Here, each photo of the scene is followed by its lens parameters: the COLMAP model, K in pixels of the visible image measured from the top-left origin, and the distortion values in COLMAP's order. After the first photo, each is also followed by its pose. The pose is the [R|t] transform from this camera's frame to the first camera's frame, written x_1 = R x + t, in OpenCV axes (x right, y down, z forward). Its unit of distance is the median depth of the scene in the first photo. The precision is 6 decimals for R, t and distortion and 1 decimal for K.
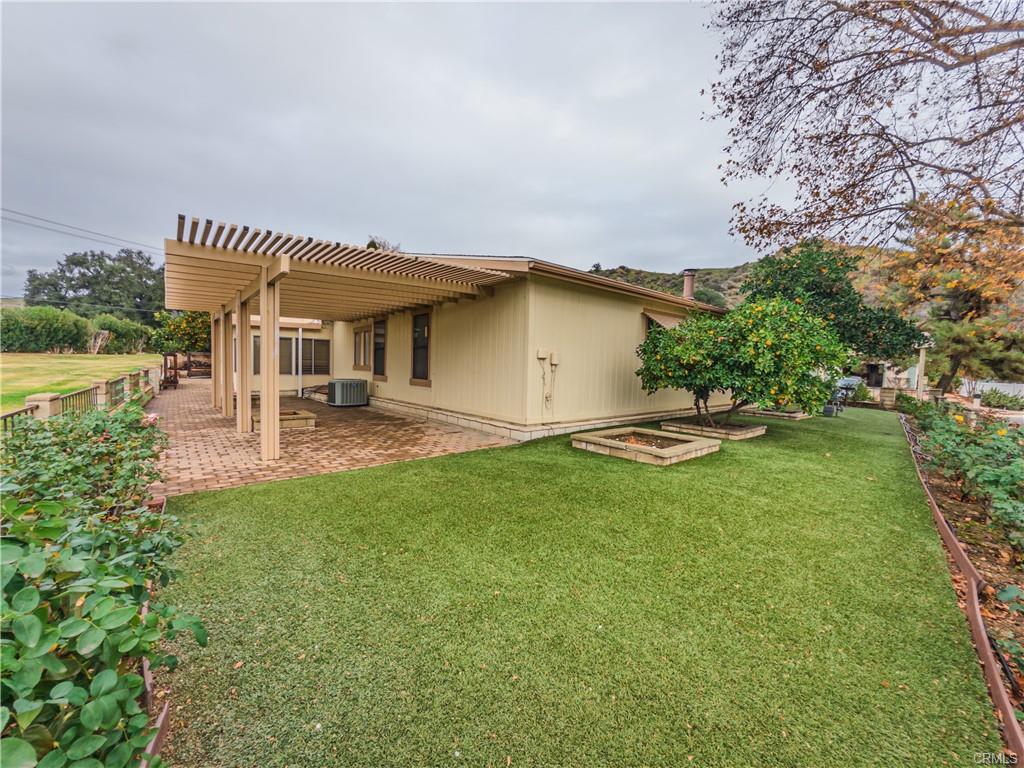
lens RADIAL K [[411.9, 0, 517.1], [0, 411.9, 383.4], [0, 0, 1]] dist [-0.006938, 0.002671]
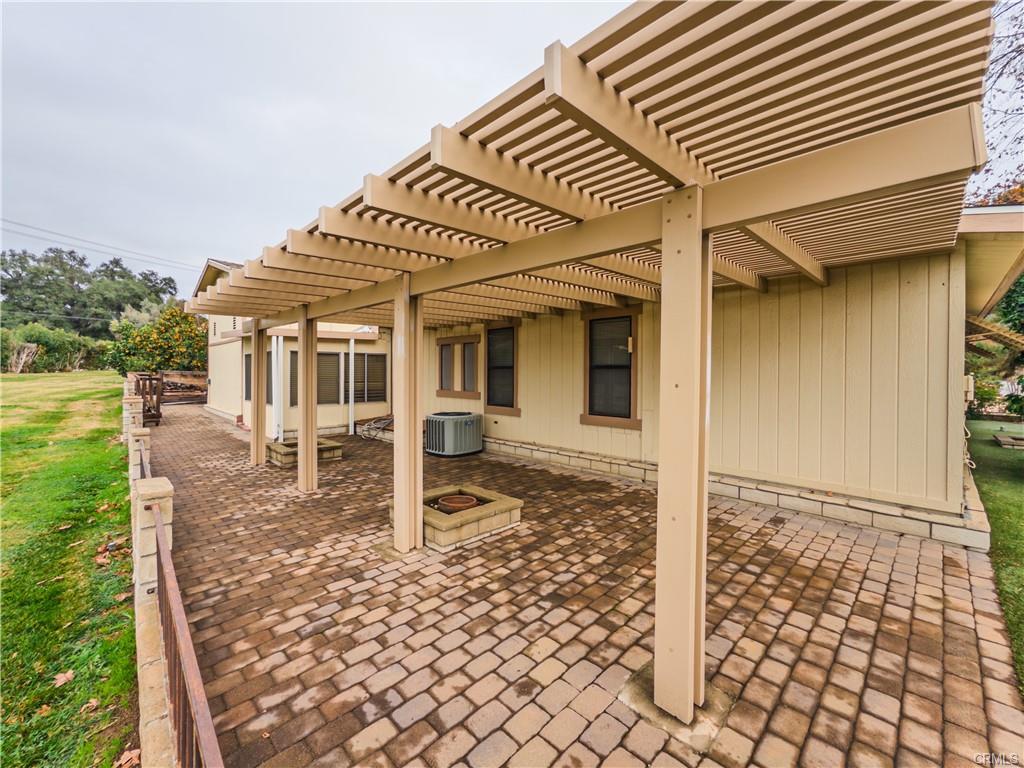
lens RADIAL K [[411.9, 0, 504.8], [0, 411.9, 369.3], [0, 0, 1]] dist [-0.006938, 0.002671]
pose [[0.996041, -0.019573, 0.086713, -0.227068], [0.023591, 0.998683, -0.045559, -0.029389], [-0.085707, 0.047424, 0.995191, 0.183280]]
